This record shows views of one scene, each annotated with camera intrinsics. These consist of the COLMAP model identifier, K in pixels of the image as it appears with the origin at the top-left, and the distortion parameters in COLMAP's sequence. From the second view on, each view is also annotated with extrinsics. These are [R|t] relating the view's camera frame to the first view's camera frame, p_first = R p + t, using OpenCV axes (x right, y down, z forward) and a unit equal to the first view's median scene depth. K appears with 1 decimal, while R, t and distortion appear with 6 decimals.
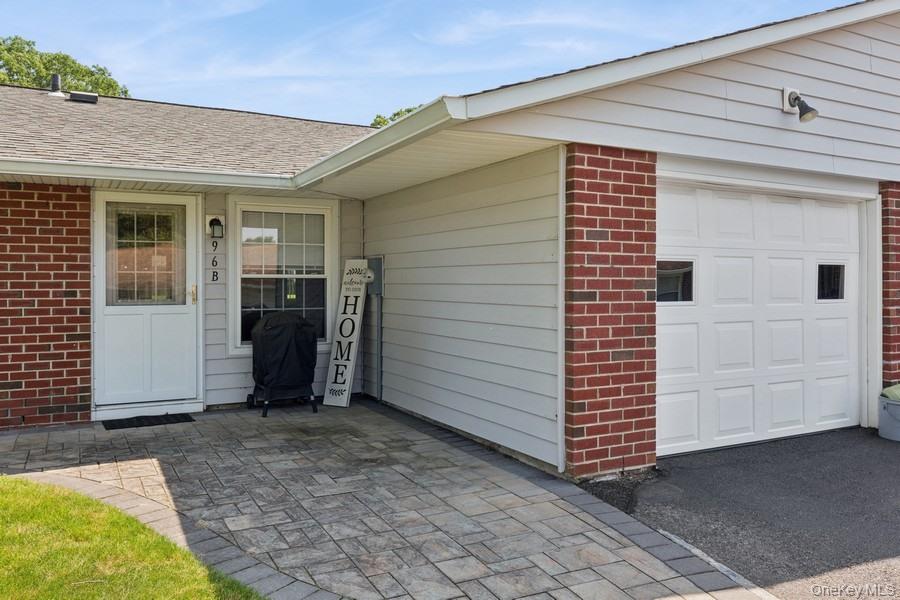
lens RADIAL K [[696.6, 0, 461.6], [0, 696.6, 268.3], [0, 0, 1]] dist [0.009307, -0.009411]
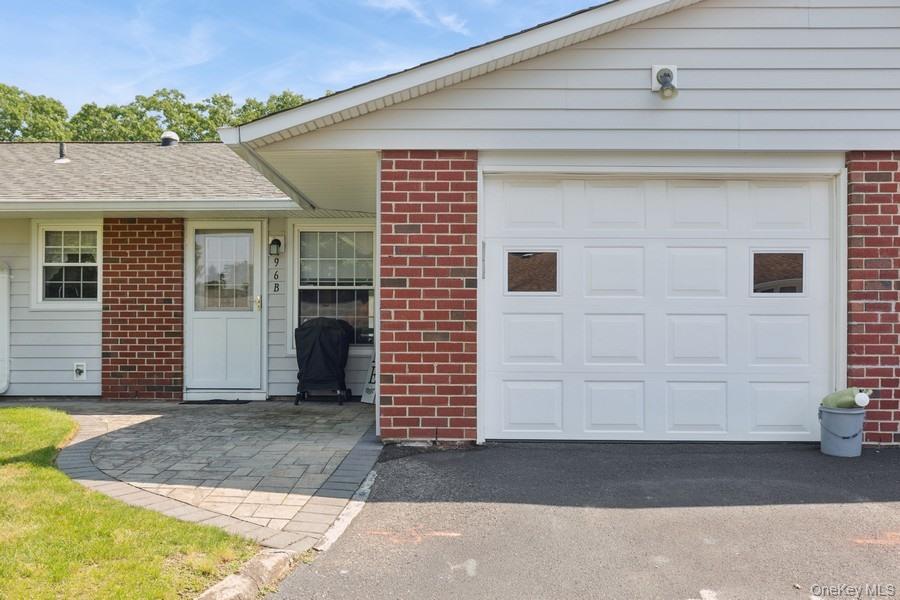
lens RADIAL K [[835.1, 0, 450.0], [0, 835.1, 304.4], [0, 0, 1]] dist [0.015245, 0.000000]
pose [[0.872977, -0.012897, -0.487591, 0.740504], [0.007290, 0.999884, -0.013396, 0.075860], [0.487707, 0.008140, 0.872969, -0.121744]]
